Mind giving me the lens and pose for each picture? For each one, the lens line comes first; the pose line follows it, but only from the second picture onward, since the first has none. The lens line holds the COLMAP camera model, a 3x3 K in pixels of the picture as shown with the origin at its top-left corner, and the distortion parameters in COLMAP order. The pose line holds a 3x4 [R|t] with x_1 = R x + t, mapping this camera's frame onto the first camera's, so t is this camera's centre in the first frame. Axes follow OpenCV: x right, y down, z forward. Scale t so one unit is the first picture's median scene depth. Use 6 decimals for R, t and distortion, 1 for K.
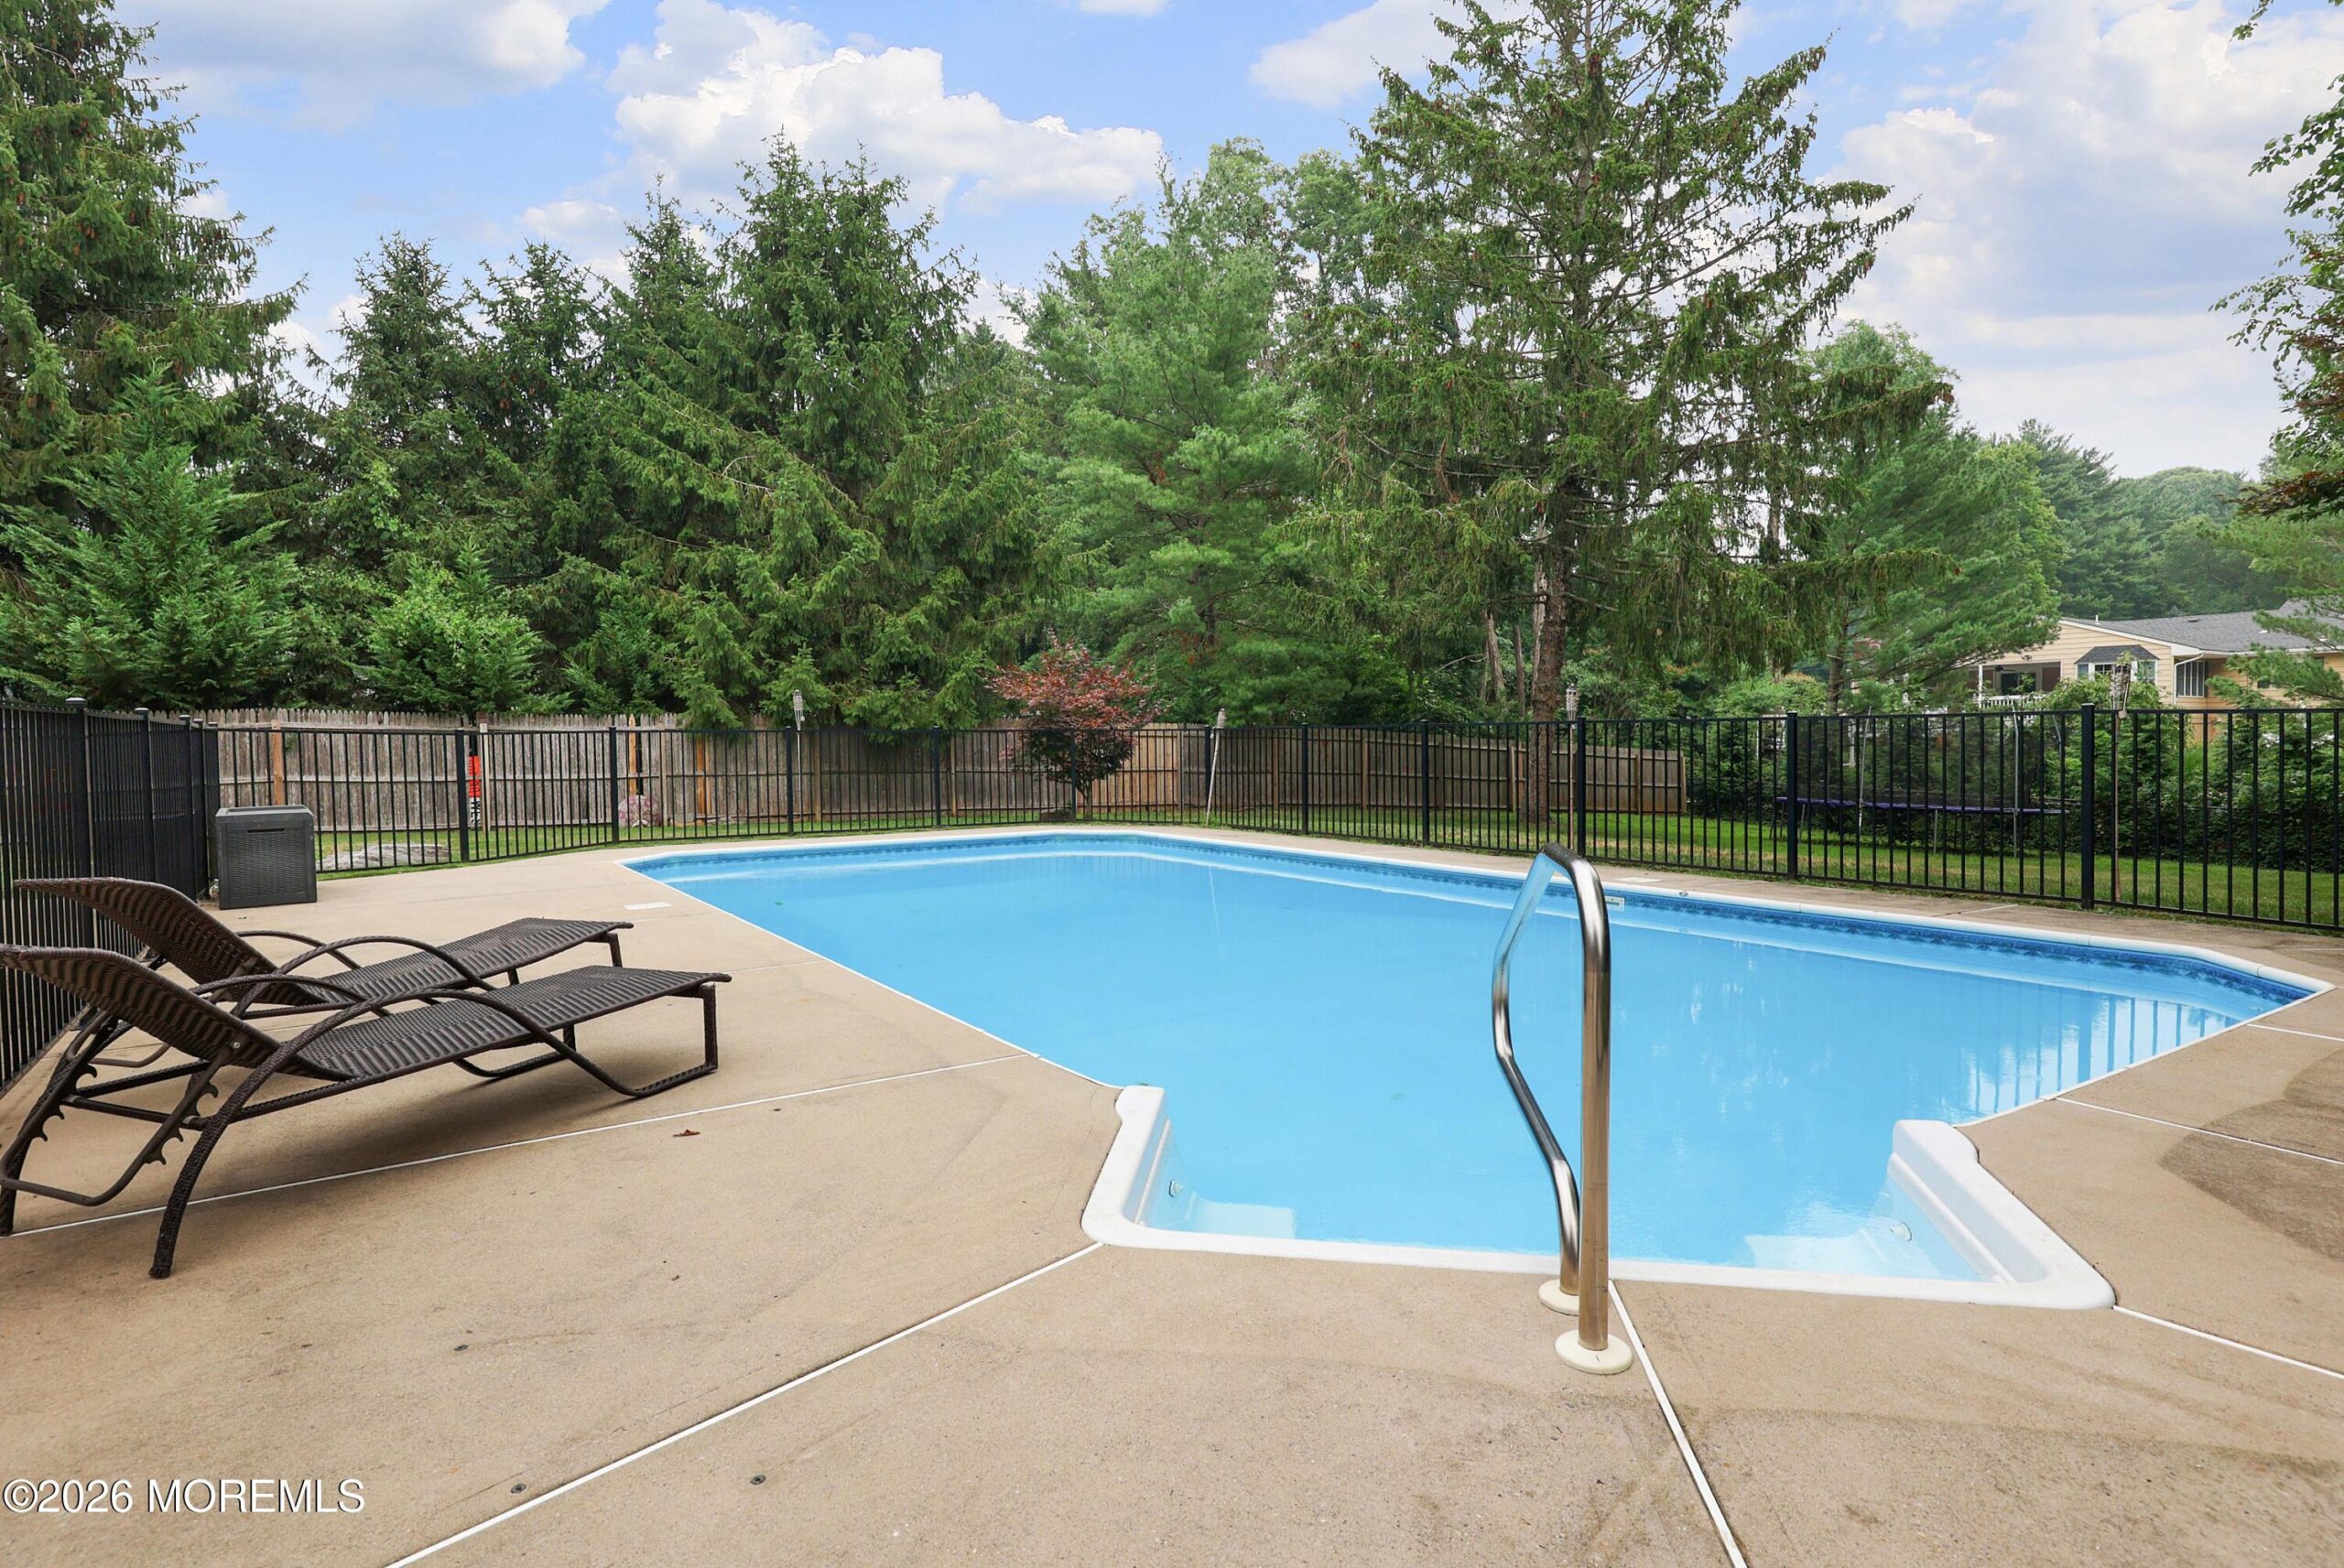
lens RADIAL K [[1174.3, 0, 1172.0], [0, 1174.3, 784.0], [0, 0, 1]] dist [-0.000010, 0.000519]
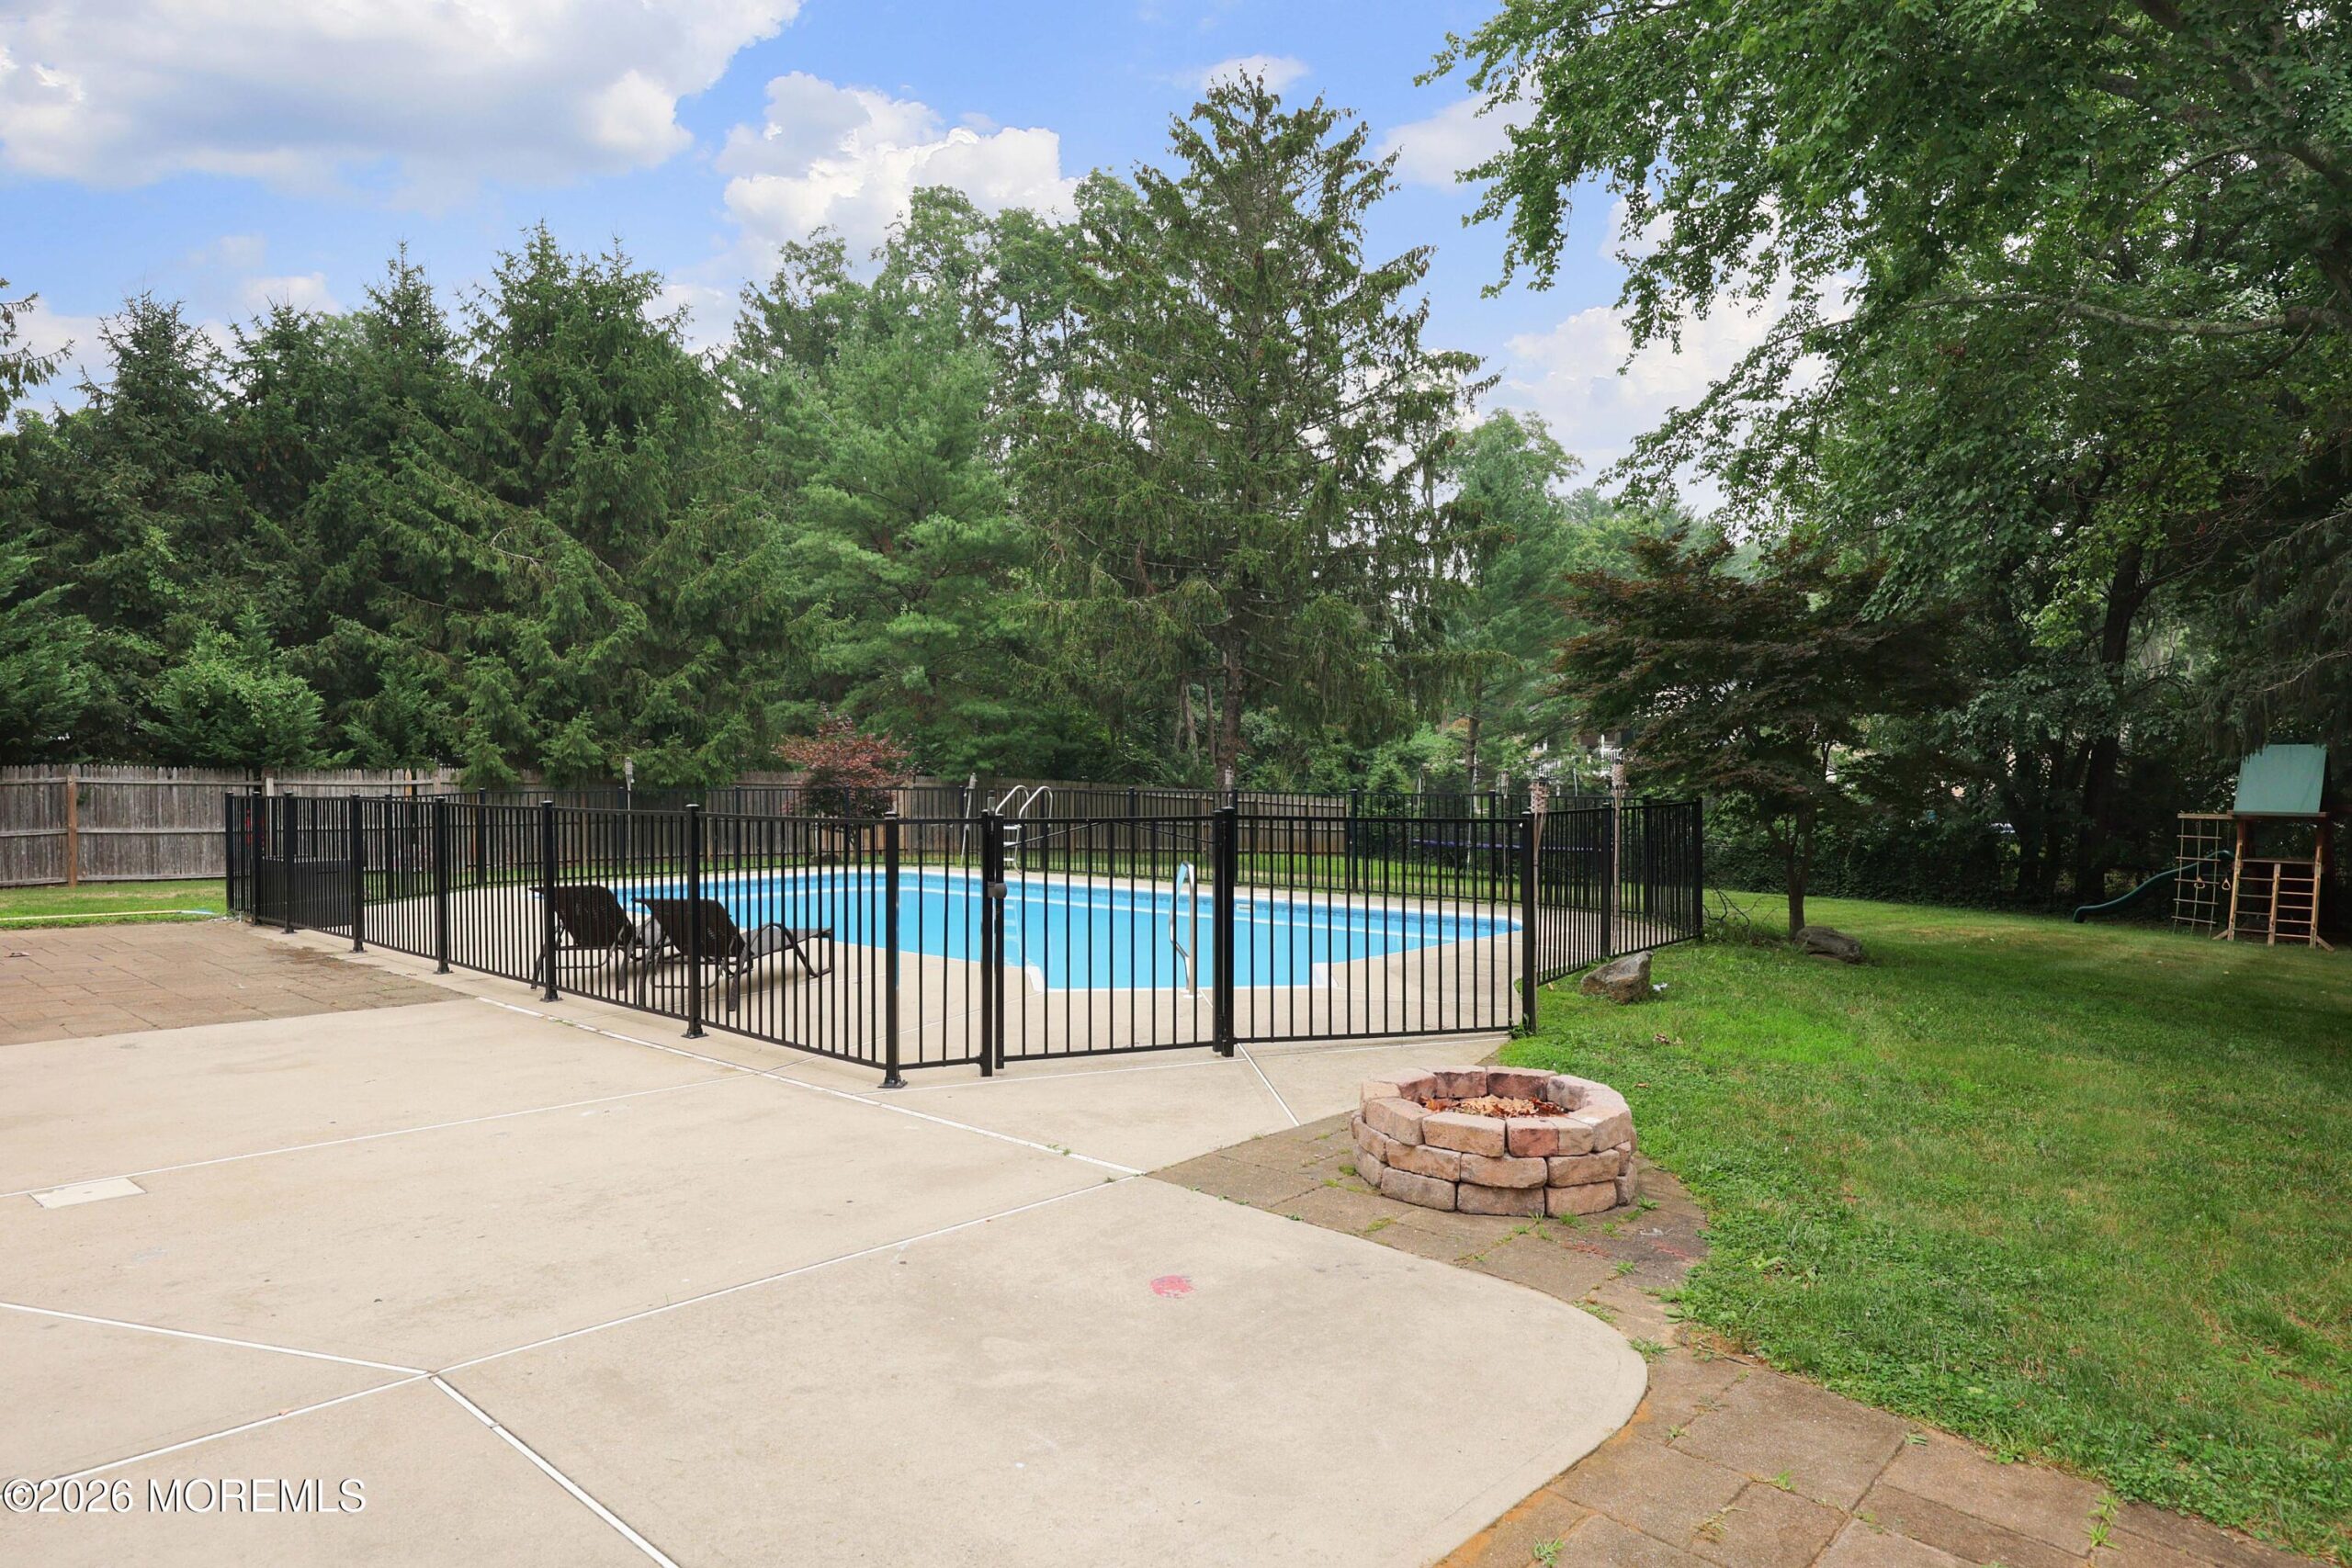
lens RADIAL K [[1413.2, 0, 1176.0], [0, 1413.2, 784.0], [0, 0, 1]] dist [-0.000643, -0.000066]
pose [[0.967668, 0.004900, 0.252178, -0.099039], [0.001726, 0.999659, -0.026045, -0.009857], [-0.252220, 0.025638, 0.967330, -0.403077]]
